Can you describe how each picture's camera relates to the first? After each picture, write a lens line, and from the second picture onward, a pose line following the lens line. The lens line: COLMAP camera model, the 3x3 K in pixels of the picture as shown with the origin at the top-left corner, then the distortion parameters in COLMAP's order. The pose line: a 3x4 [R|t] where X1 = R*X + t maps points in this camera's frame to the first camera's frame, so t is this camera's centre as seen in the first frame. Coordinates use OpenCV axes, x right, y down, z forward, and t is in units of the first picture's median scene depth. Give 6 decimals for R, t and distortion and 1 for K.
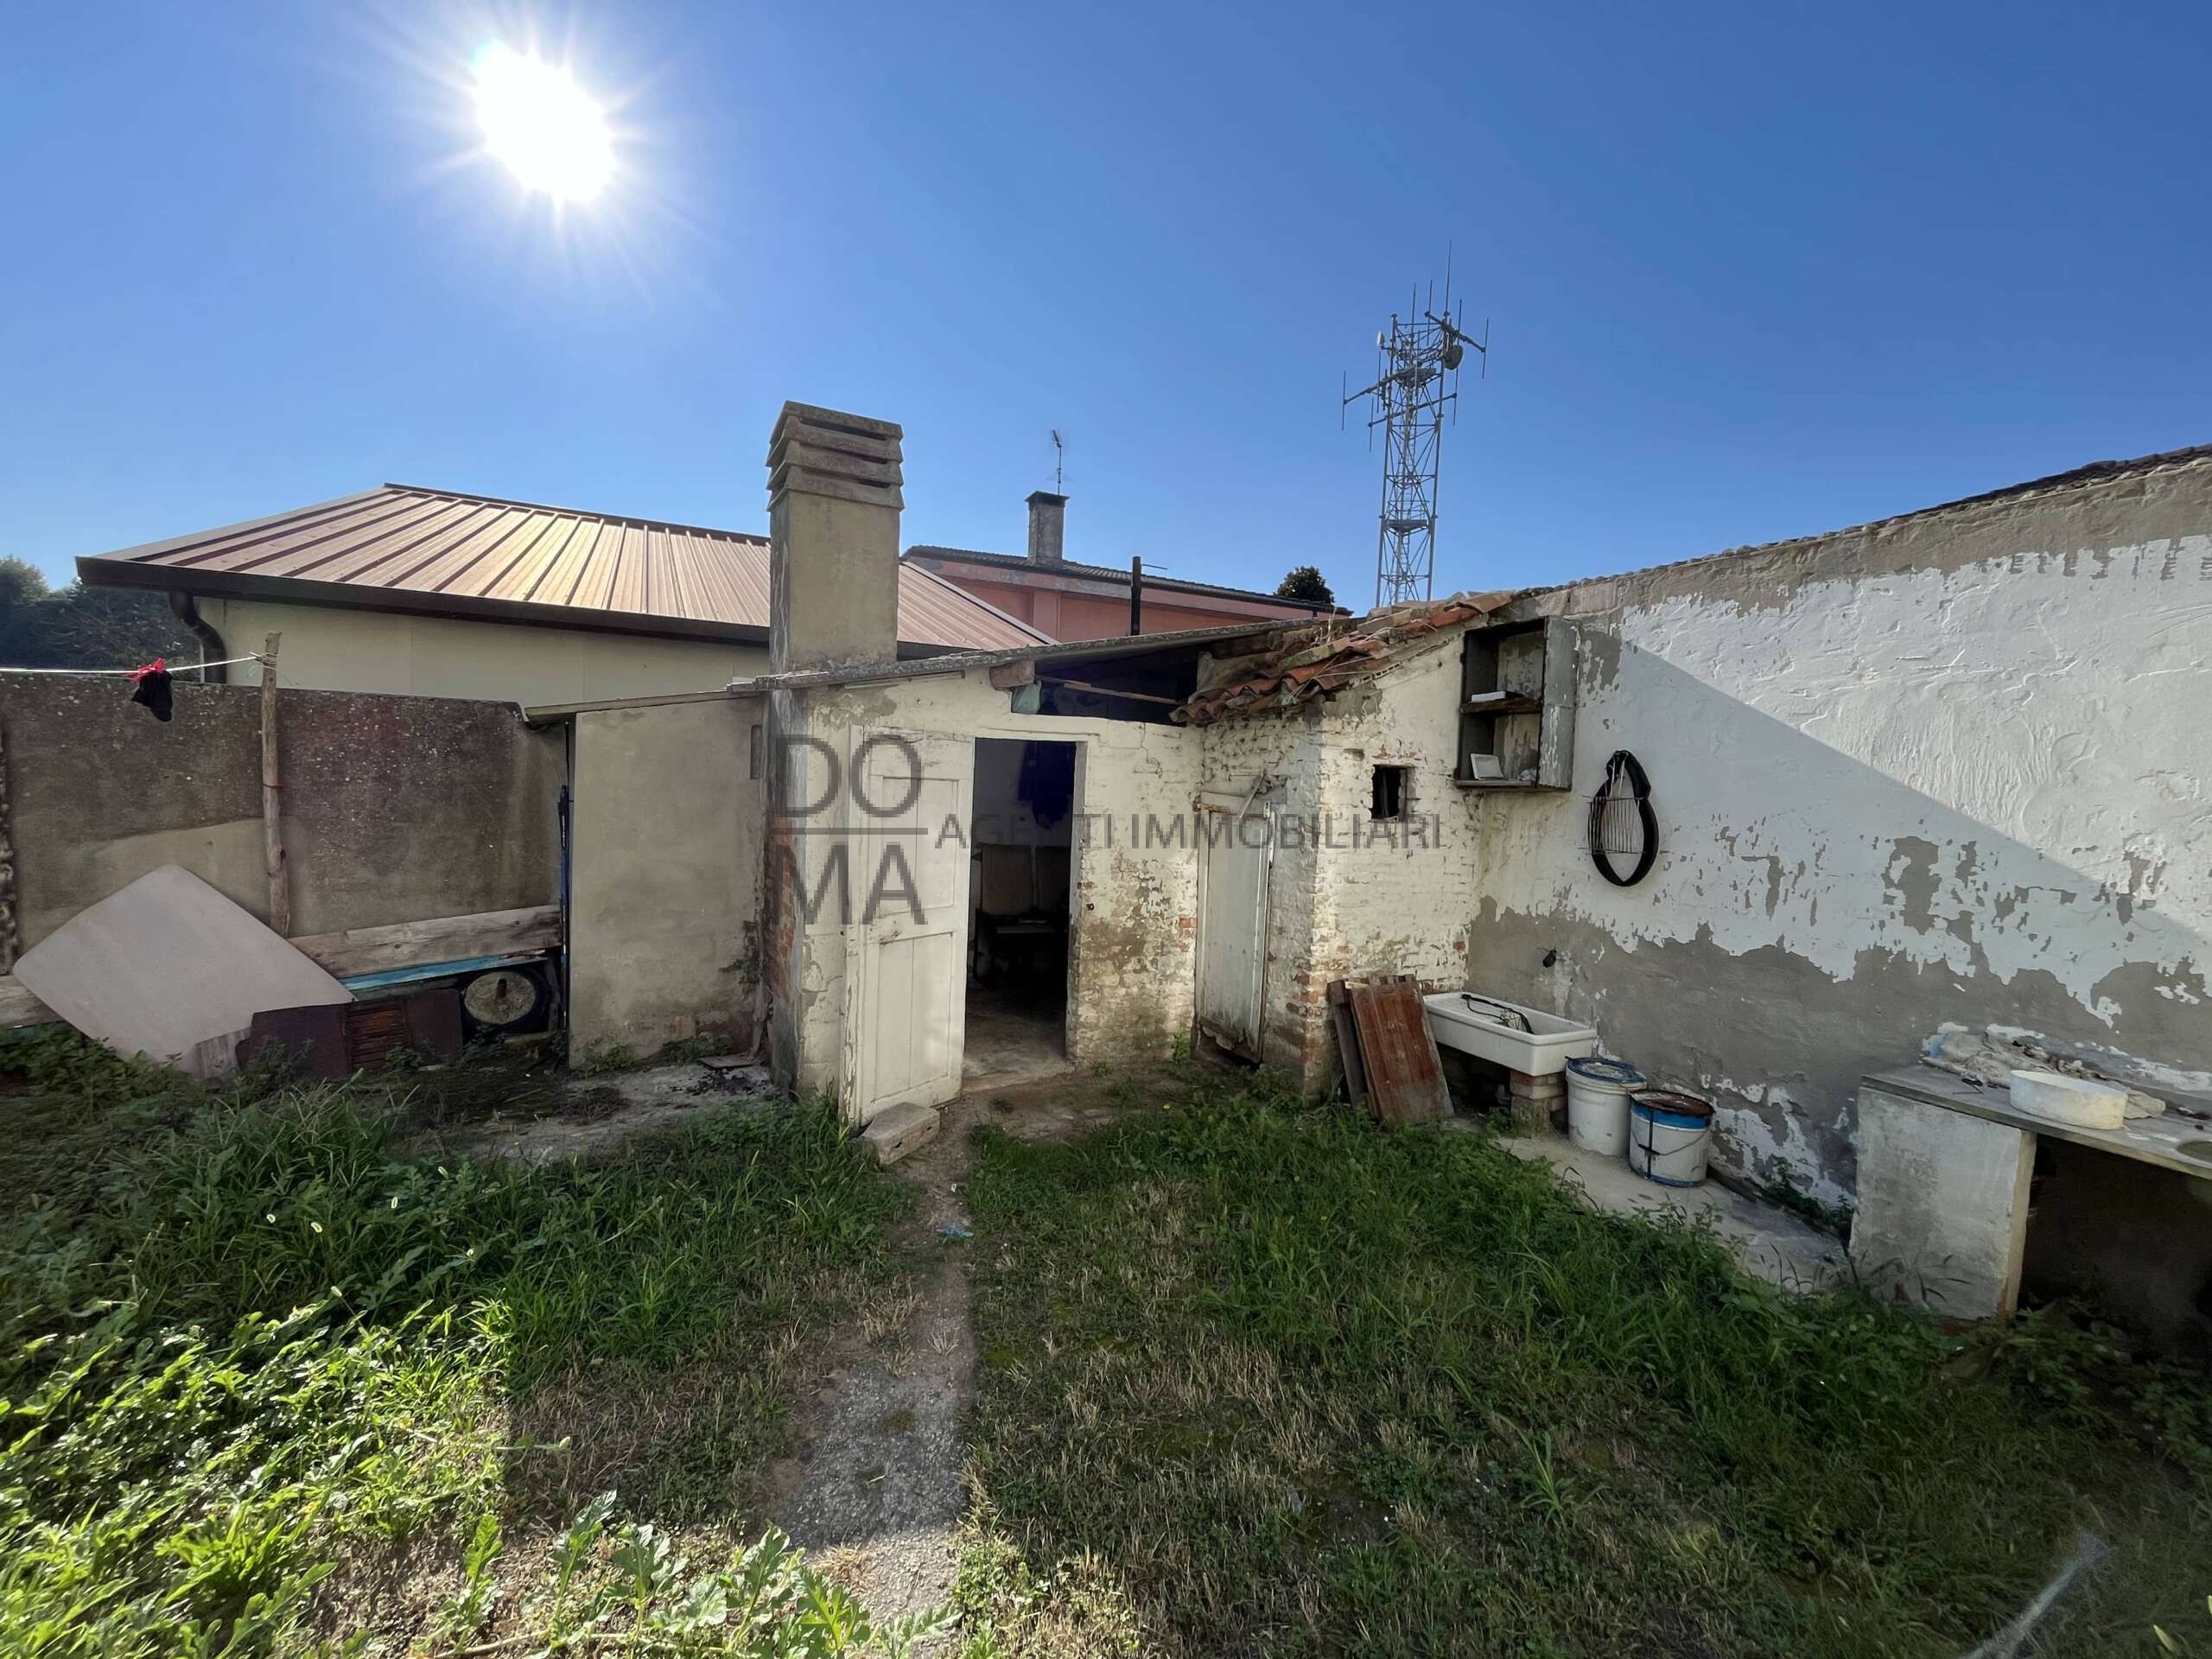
lens RADIAL K [[895.5, 0, 1104.8], [0, 895.5, 831.1], [0, 0, 1]] dist [-0.001678, -0.000554]
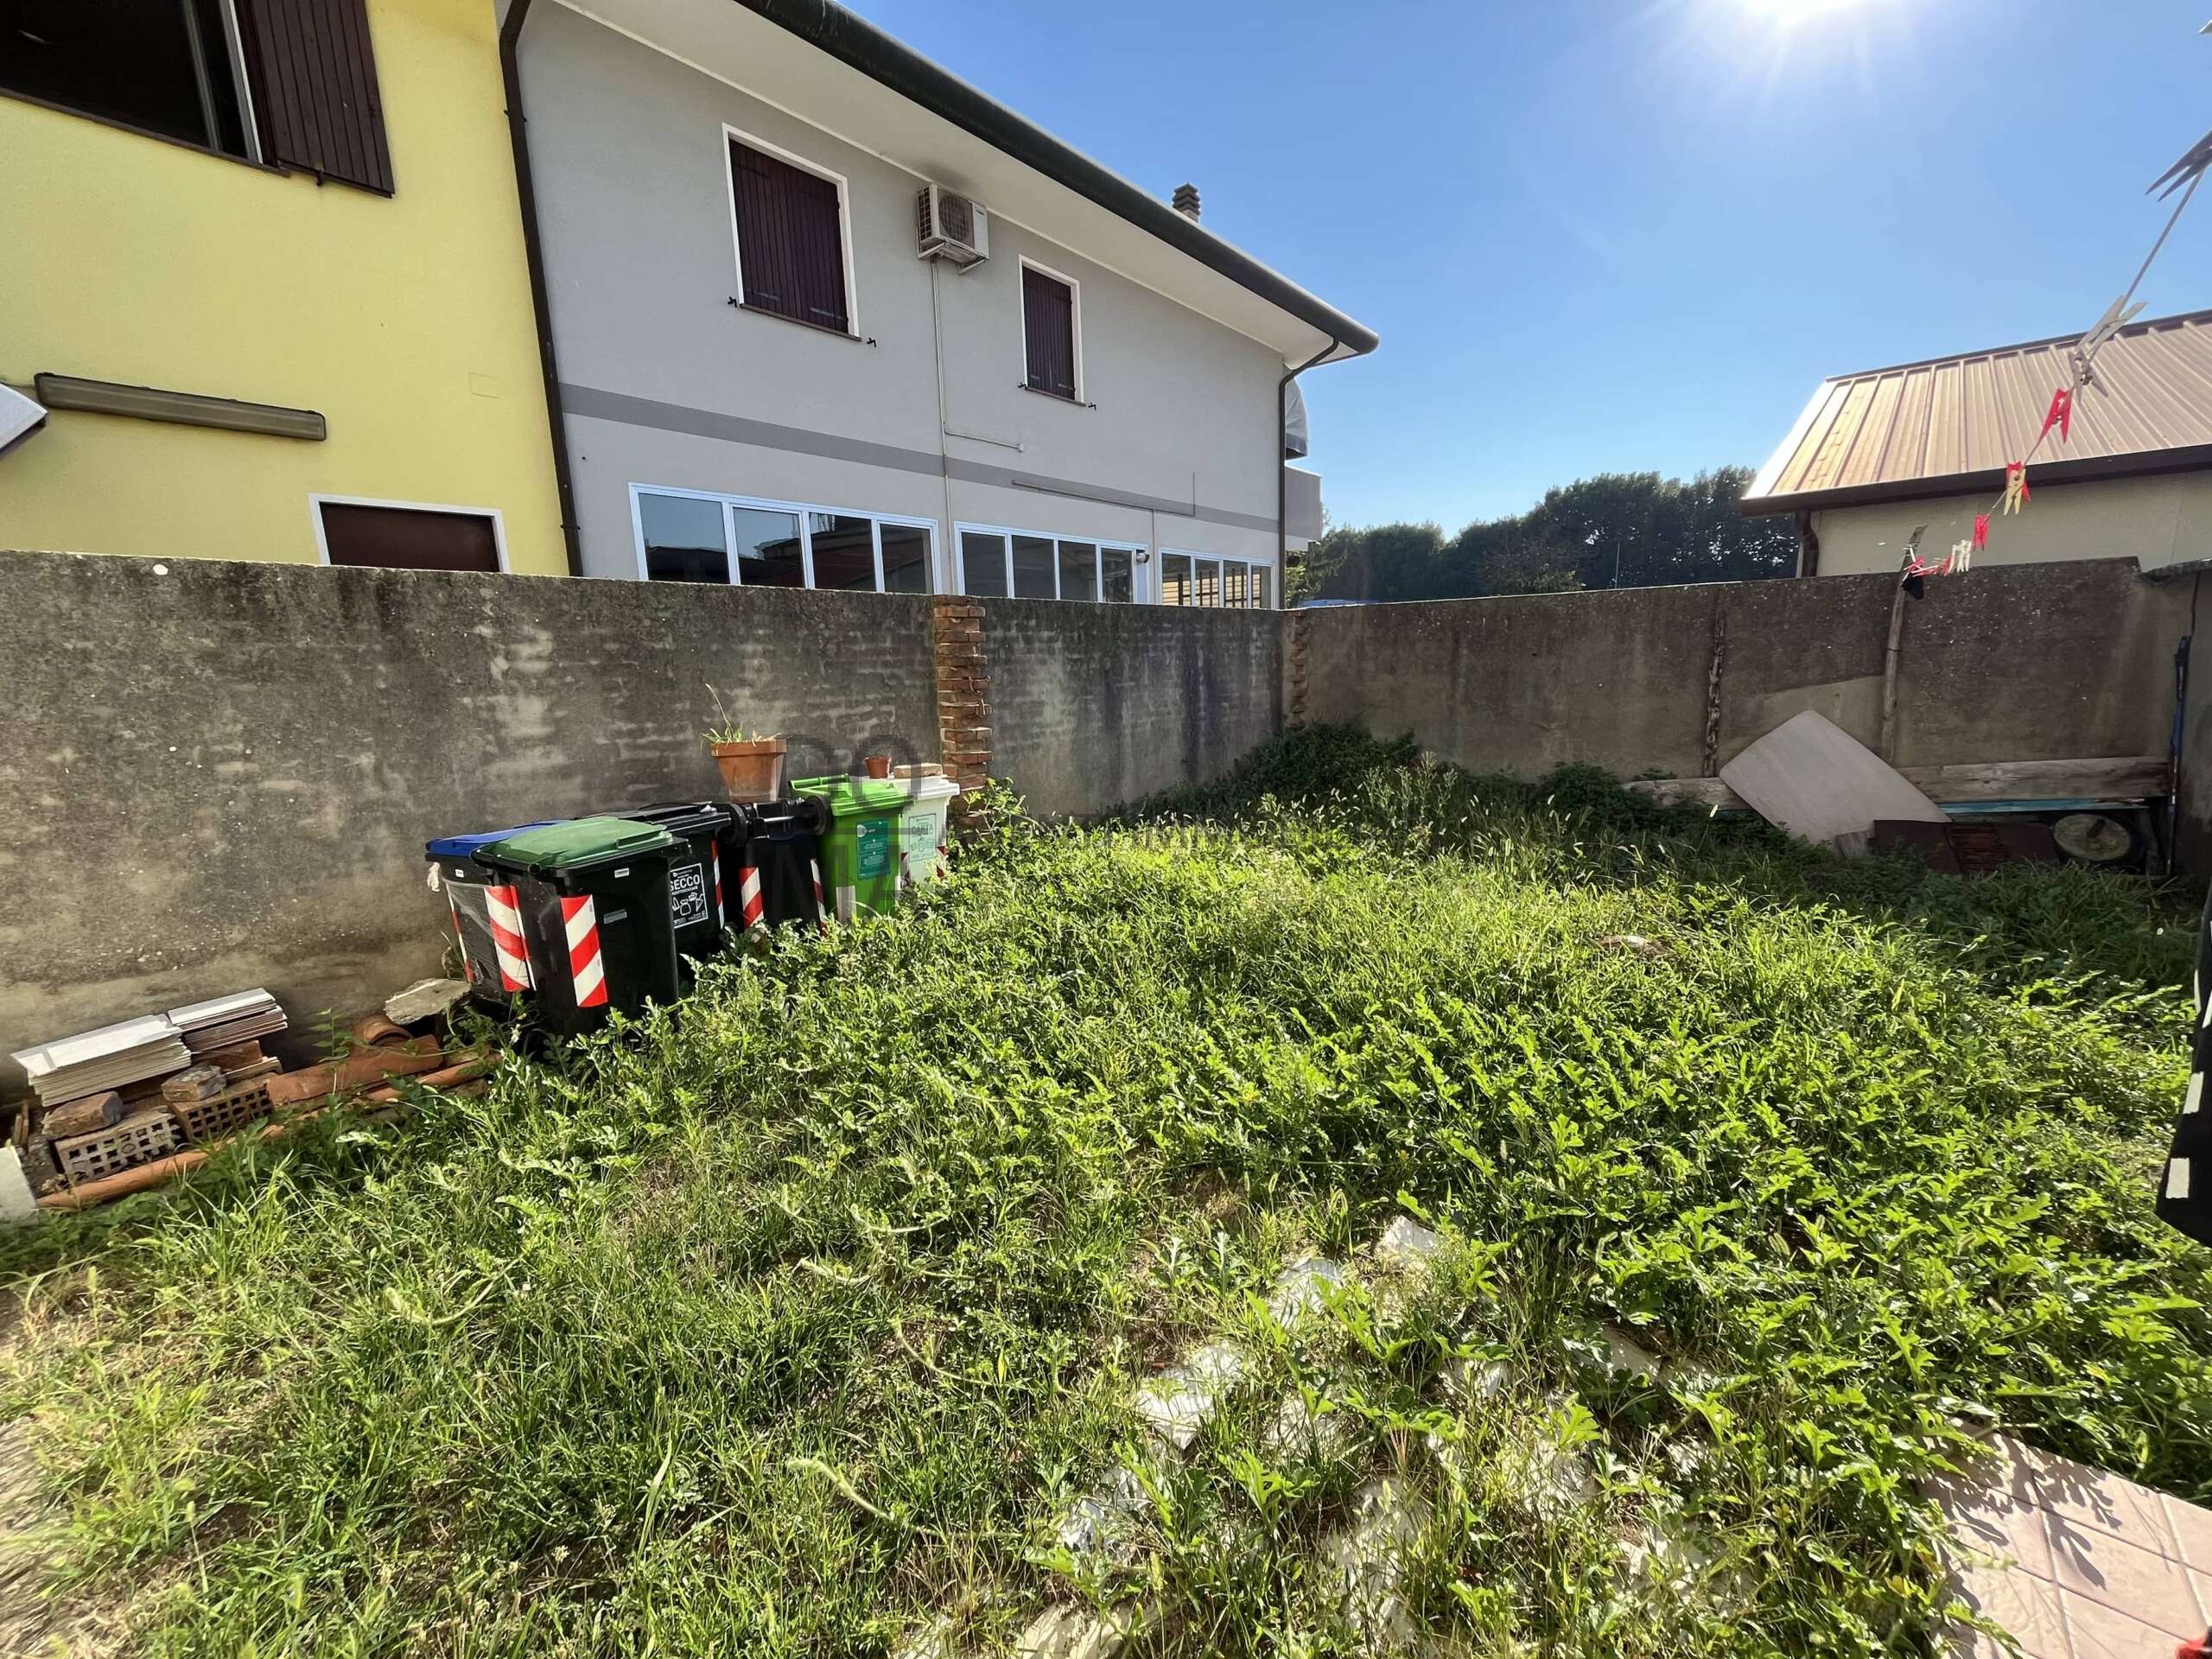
lens RADIAL K [[895.5, 0, 1102.5], [0, 895.5, 825.2], [0, 0, 1]] dist [-0.001678, -0.000554]
pose [[0.367719, 0.121628, -0.921949, -0.132511], [-0.009008, 0.991829, 0.127254, 0.049379], [0.929893, -0.038489, 0.365810, -0.575742]]
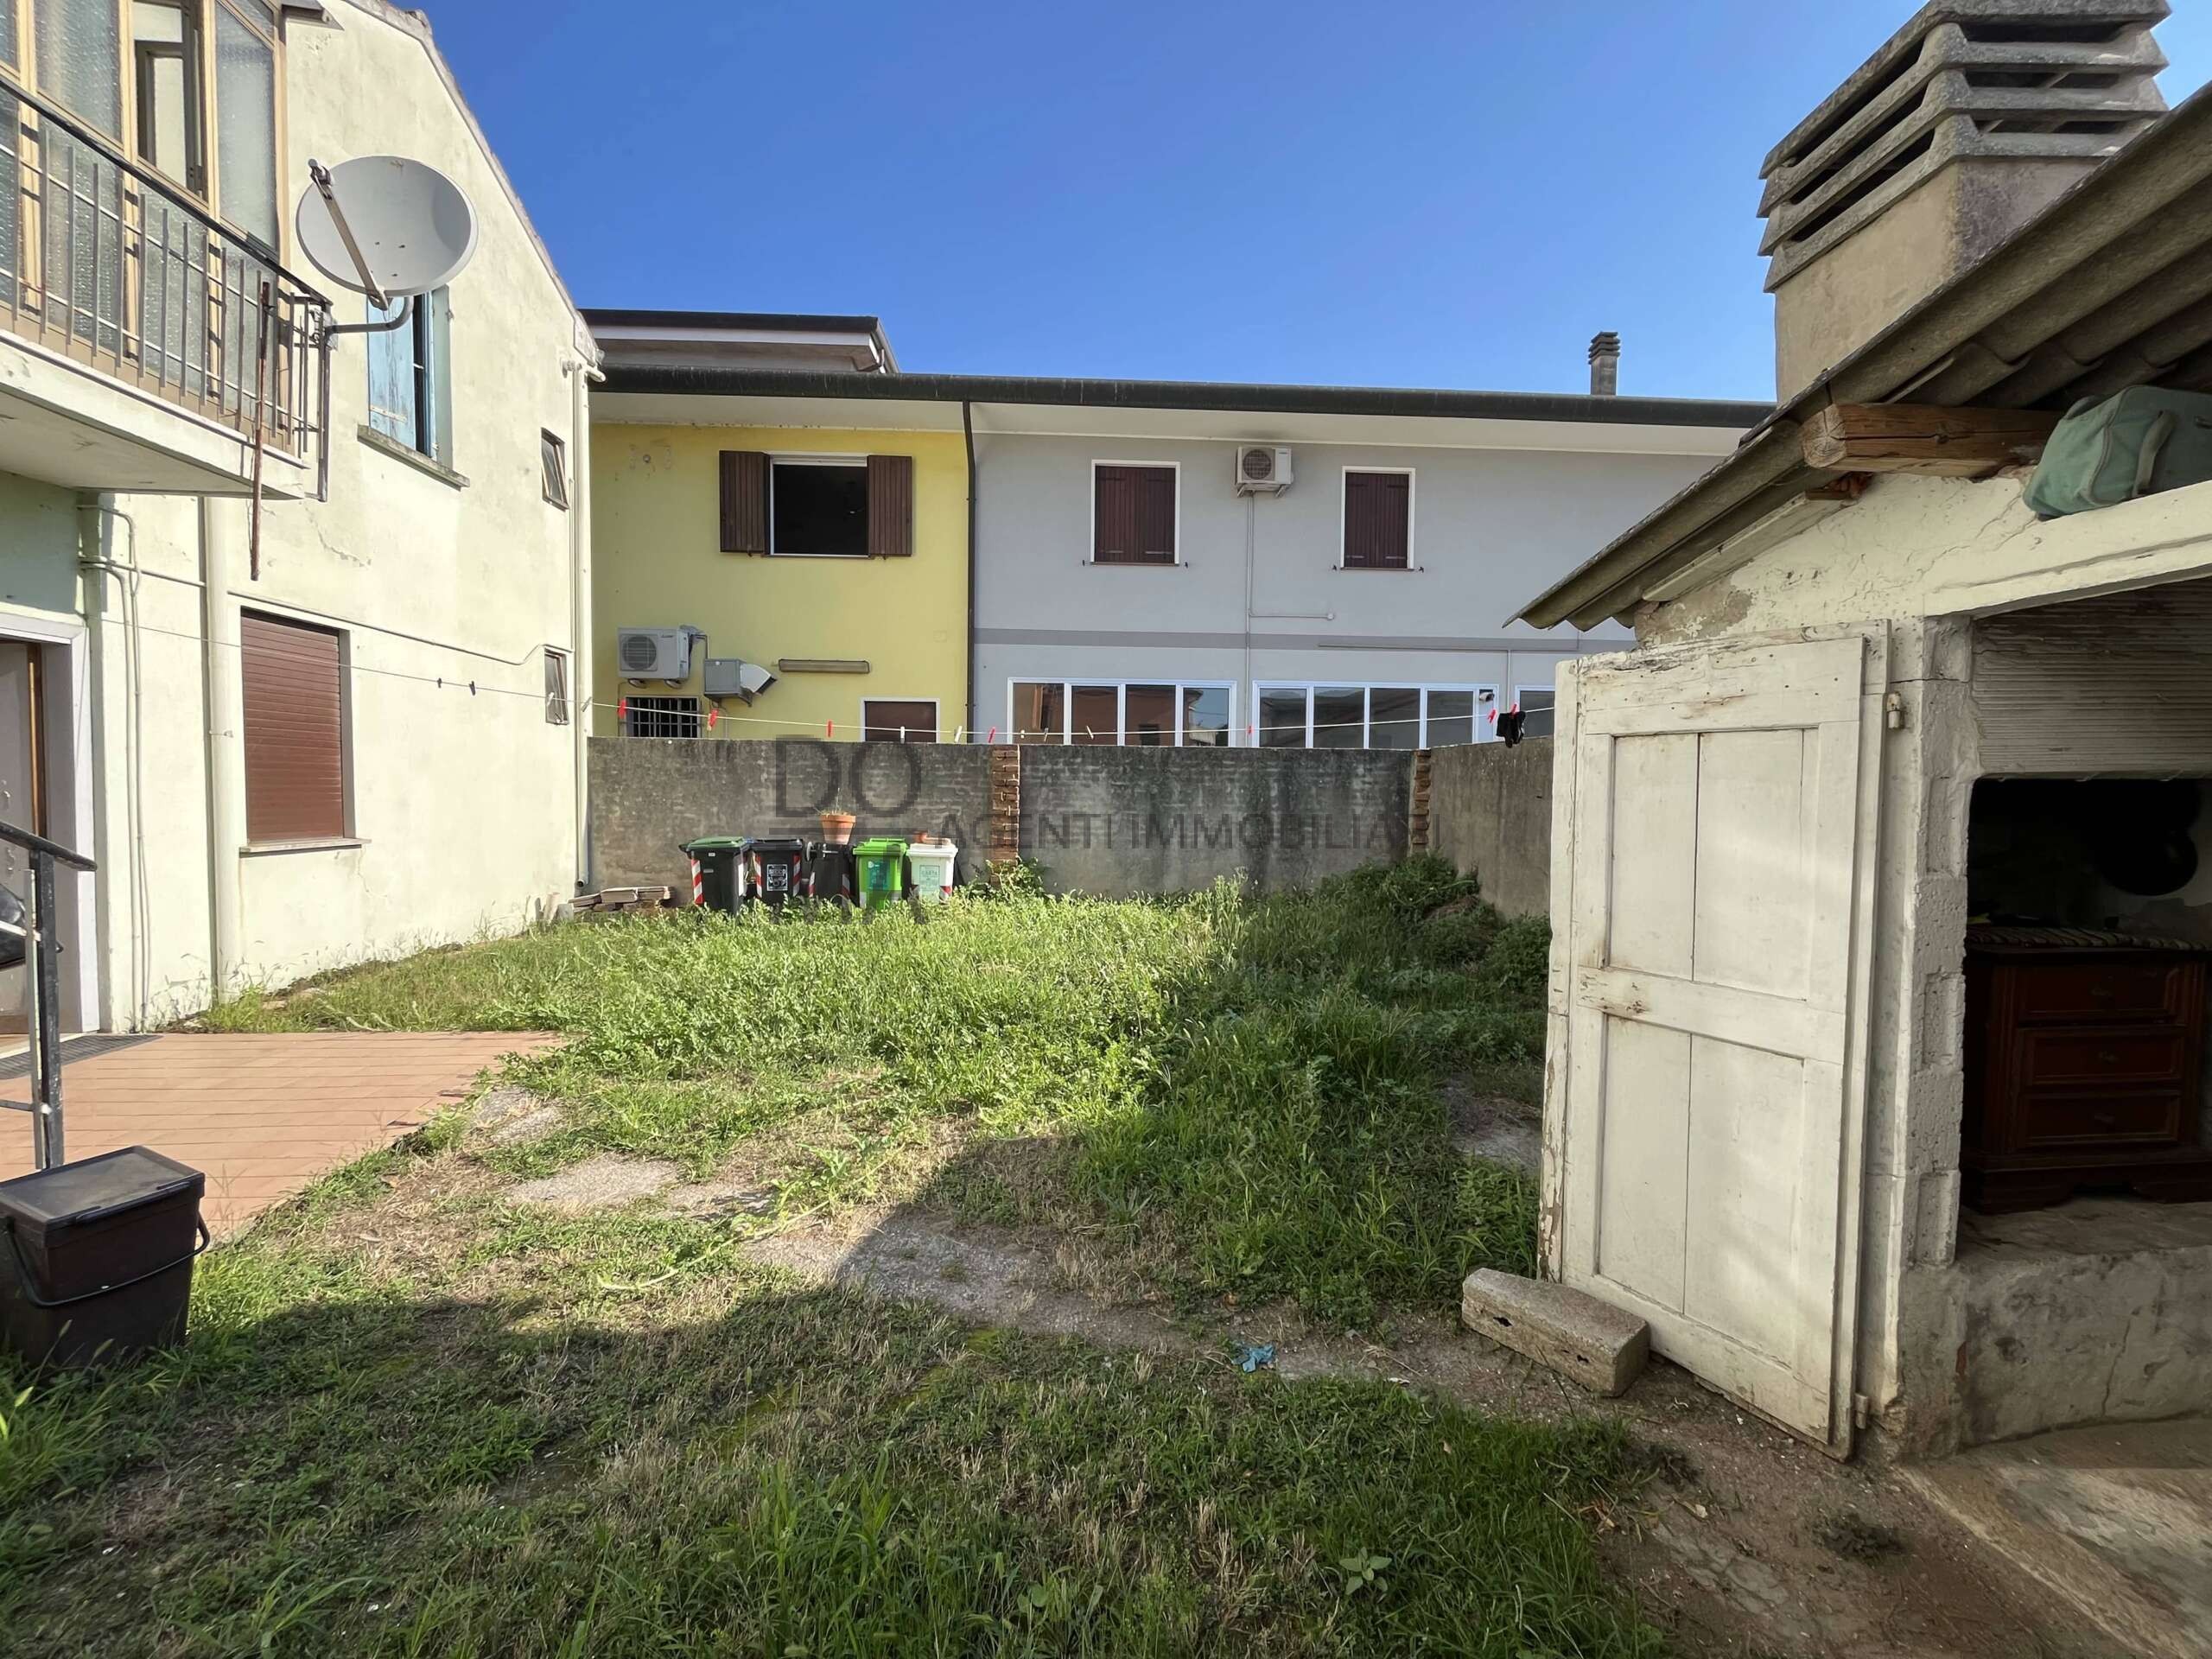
lens RADIAL K [[895.5, 0, 1105.9], [0, 895.5, 828.2], [0, 0, 1]] dist [-0.001678, -0.000554]
pose [[-0.435566, -0.008750, -0.900114, 0.371163], [-0.079856, 0.996386, 0.028957, 0.009564], [0.896608, 0.084492, -0.434690, 0.809119]]
